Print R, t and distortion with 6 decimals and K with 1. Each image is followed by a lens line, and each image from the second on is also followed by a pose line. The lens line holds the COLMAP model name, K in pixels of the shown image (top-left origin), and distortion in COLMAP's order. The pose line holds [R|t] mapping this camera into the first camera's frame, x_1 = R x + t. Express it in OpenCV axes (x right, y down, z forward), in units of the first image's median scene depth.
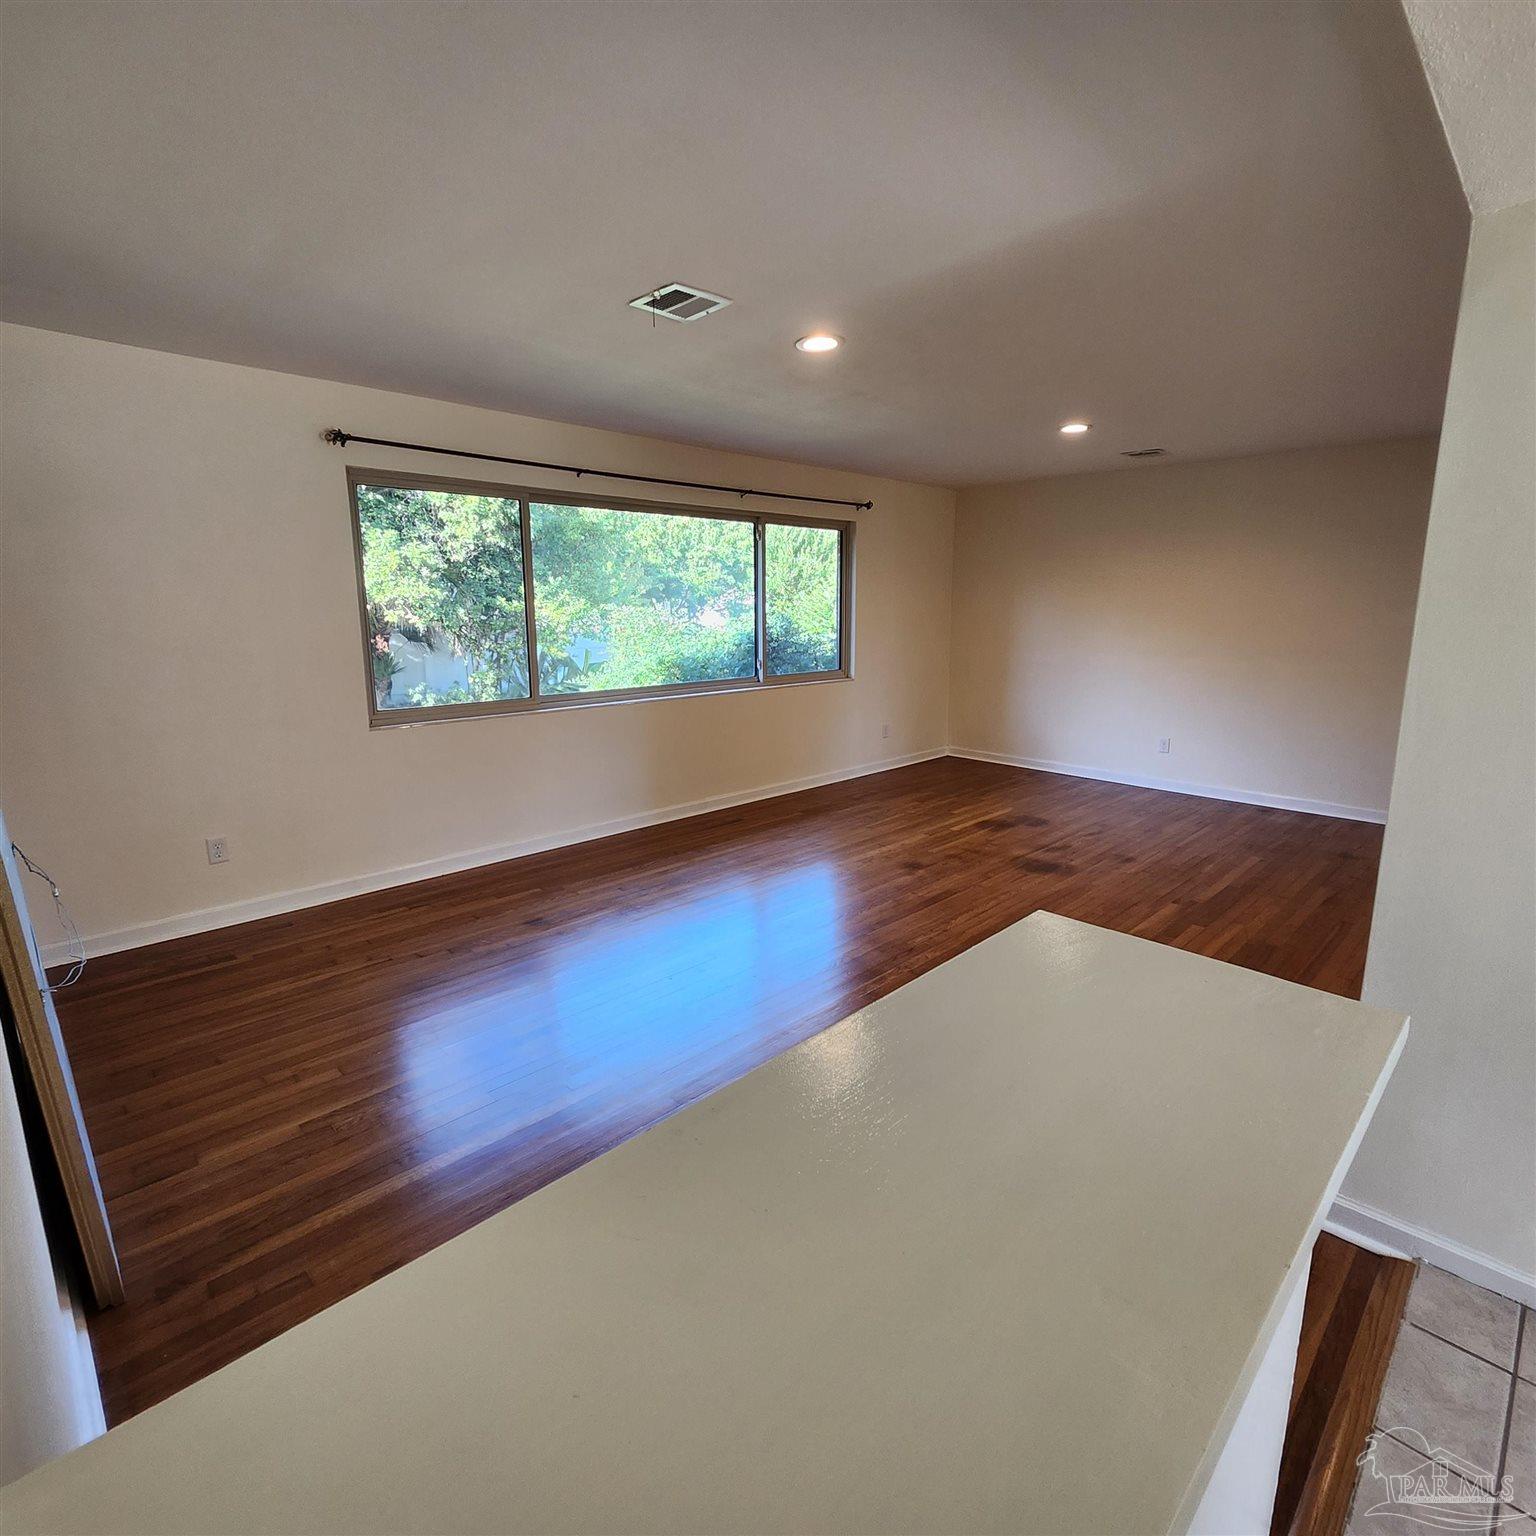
lens RADIAL K [[808.2, 0, 767.9], [0, 808.2, 773.3], [0, 0, 1]] dist [0.004679, -0.003593]
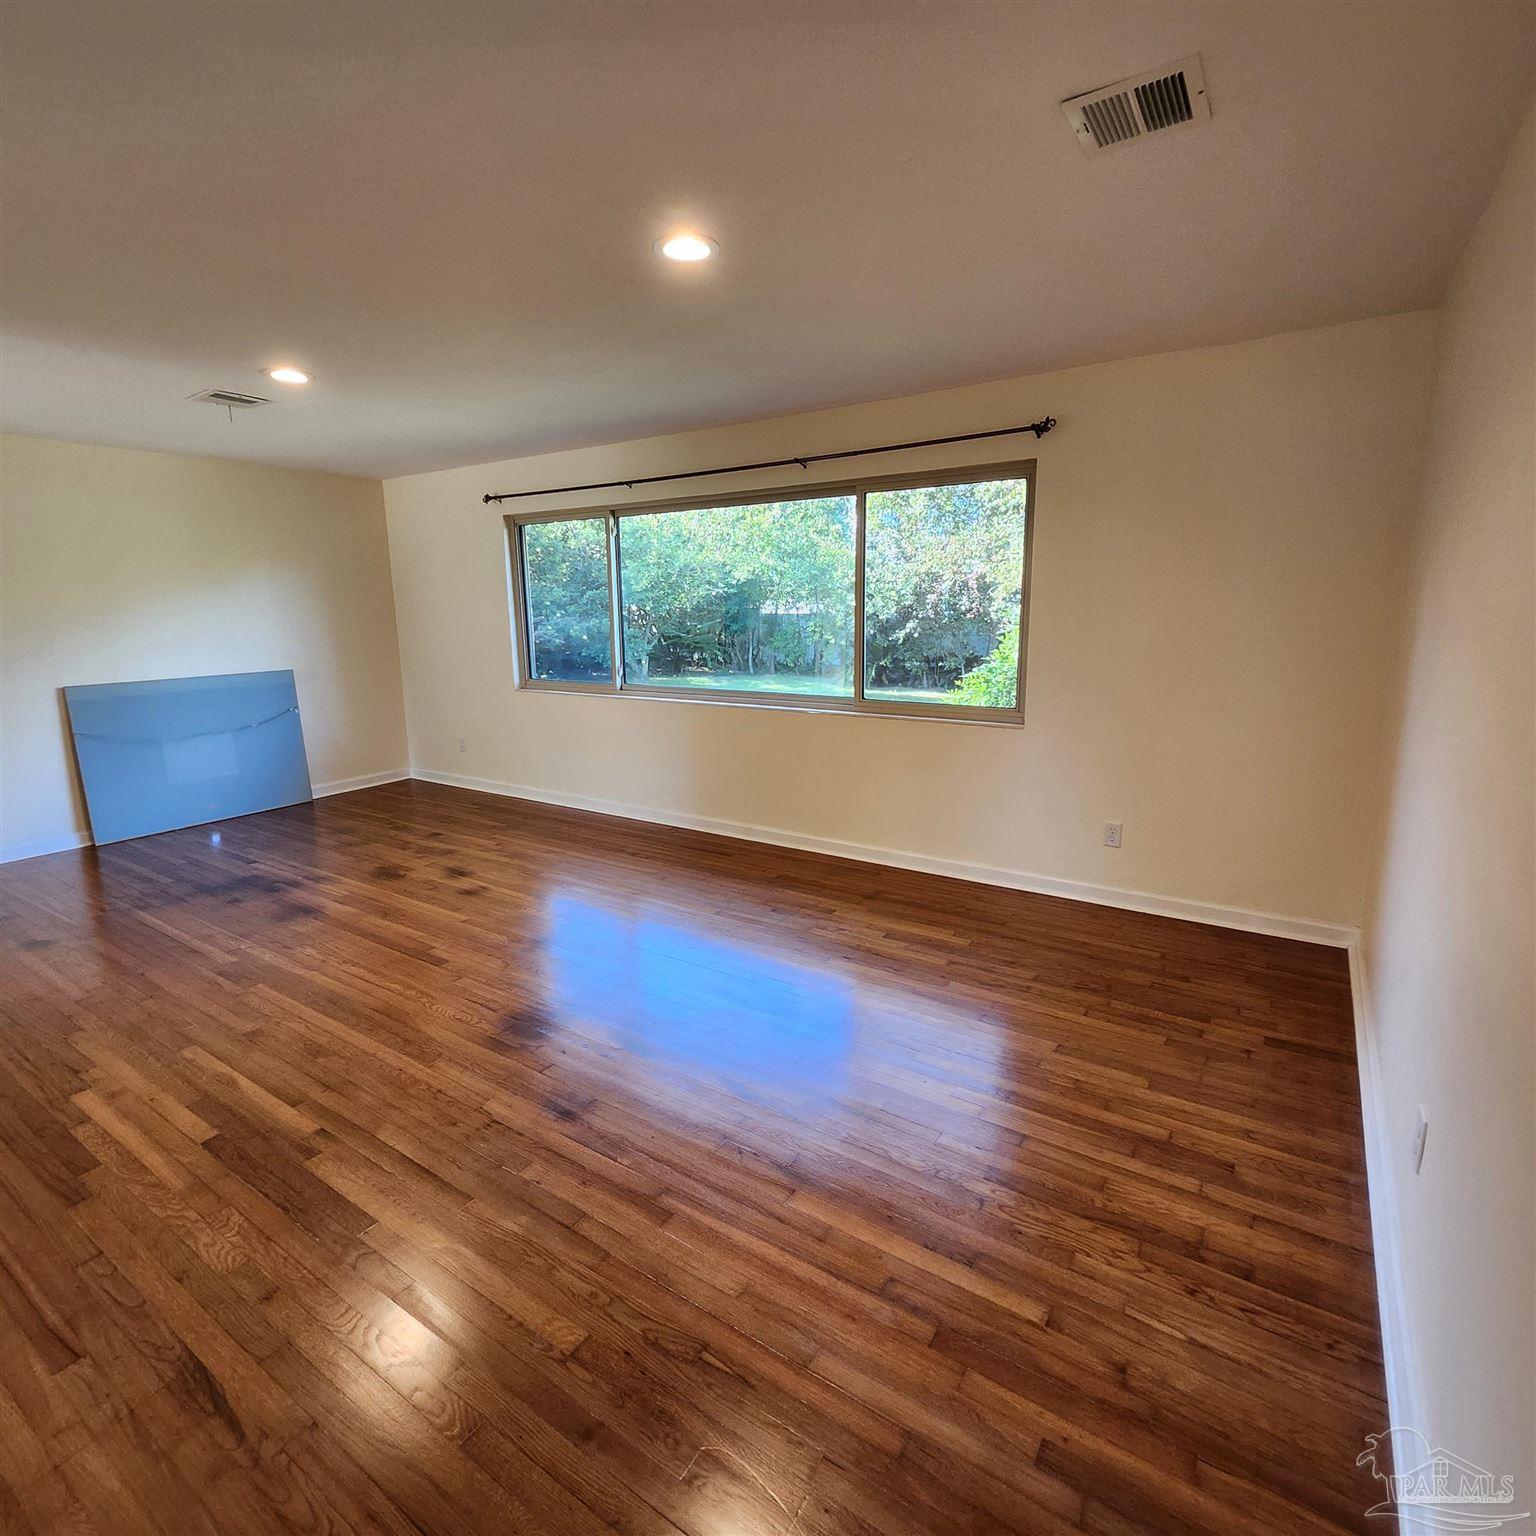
lens RADIAL K [[808.2, 0, 756.2], [0, 808.2, 761.1], [0, 0, 1]] dist [0.004679, -0.003593]
pose [[0.196123, 0.190061, -0.961984, 0.896128], [-0.188836, 0.969994, 0.153144, -0.203041], [0.962225, 0.151622, 0.226128, 0.948094]]
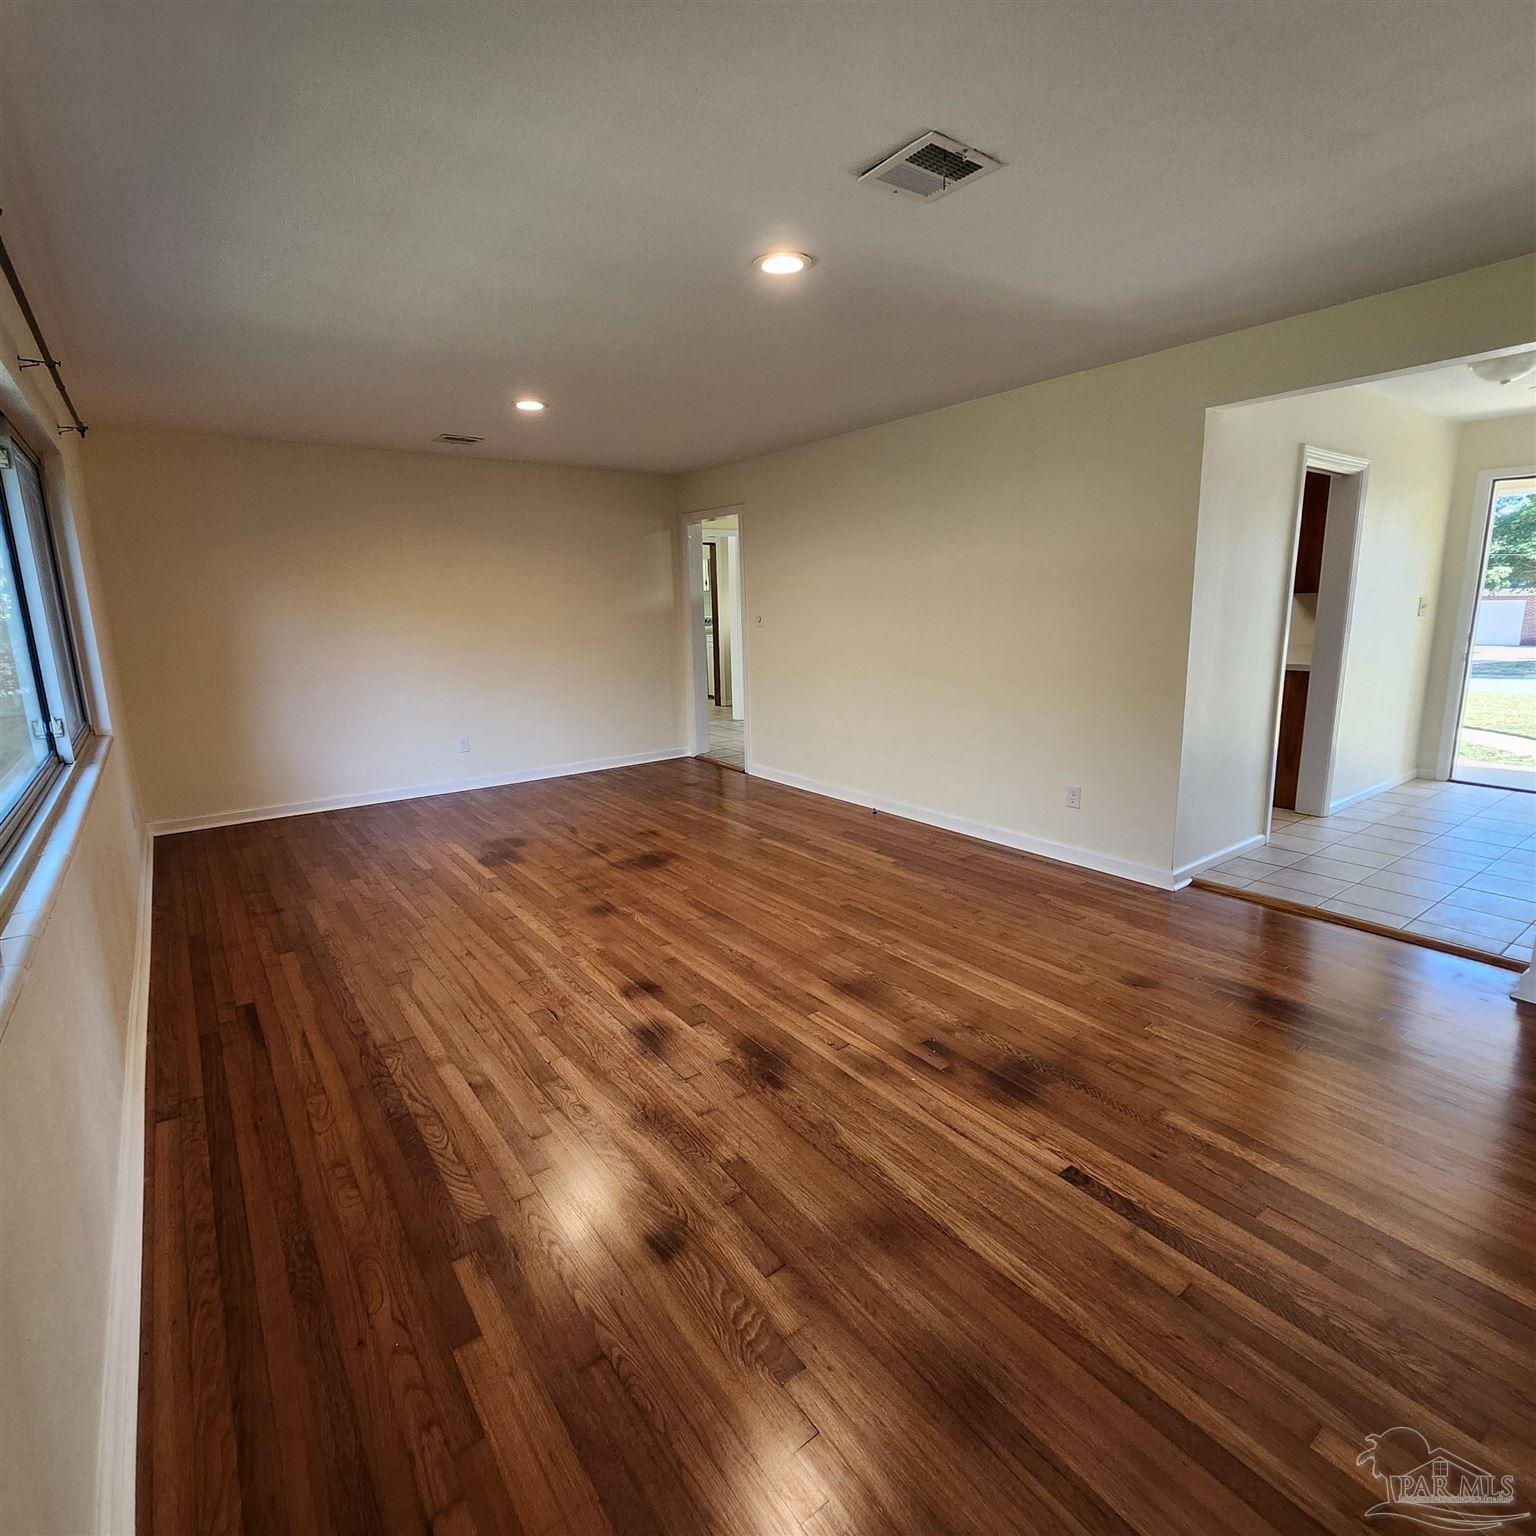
lens RADIAL K [[808.2, 0, 762.4], [0, 808.2, 765.2], [0, 0, 1]] dist [0.004679, -0.003593]
pose [[0.142222, -0.203504, 0.968689, -0.543868], [0.225084, 0.959649, 0.168558, -0.124881], [-0.963903, 0.194064, 0.182289, 0.634189]]
